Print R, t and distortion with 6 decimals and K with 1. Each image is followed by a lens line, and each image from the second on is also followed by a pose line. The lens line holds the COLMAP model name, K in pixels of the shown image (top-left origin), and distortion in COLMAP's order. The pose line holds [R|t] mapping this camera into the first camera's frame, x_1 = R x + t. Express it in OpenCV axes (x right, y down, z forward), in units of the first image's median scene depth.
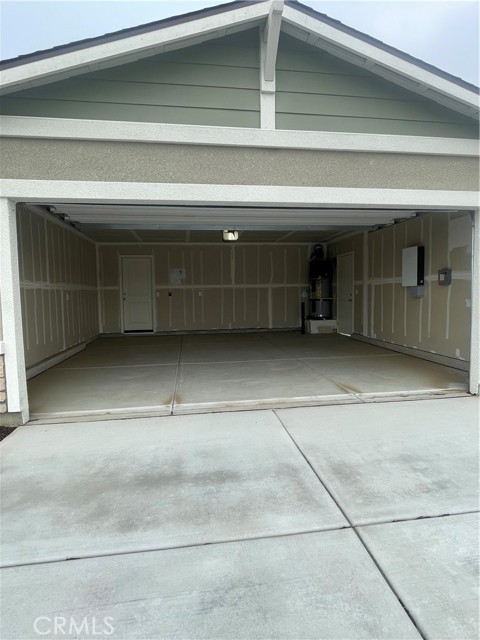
lens RADIAL K [[358.7, 0, 240.4], [0, 358.7, 317.0], [0, 0, 1]] dist [0.003069, 0.000497]
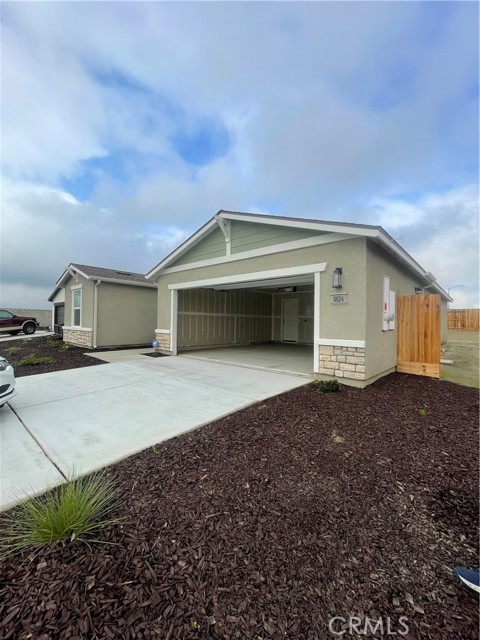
lens RADIAL K [[257.9, 0, 239.8], [0, 257.9, 320.3], [0, 0, 1]] dist [-0.002969, -0.000223]
pose [[0.644485, 0.025417, -0.764195, 1.568222], [-0.080530, 0.996145, -0.034783, 0.005293], [0.760365, 0.083957, 0.644047, -0.101246]]
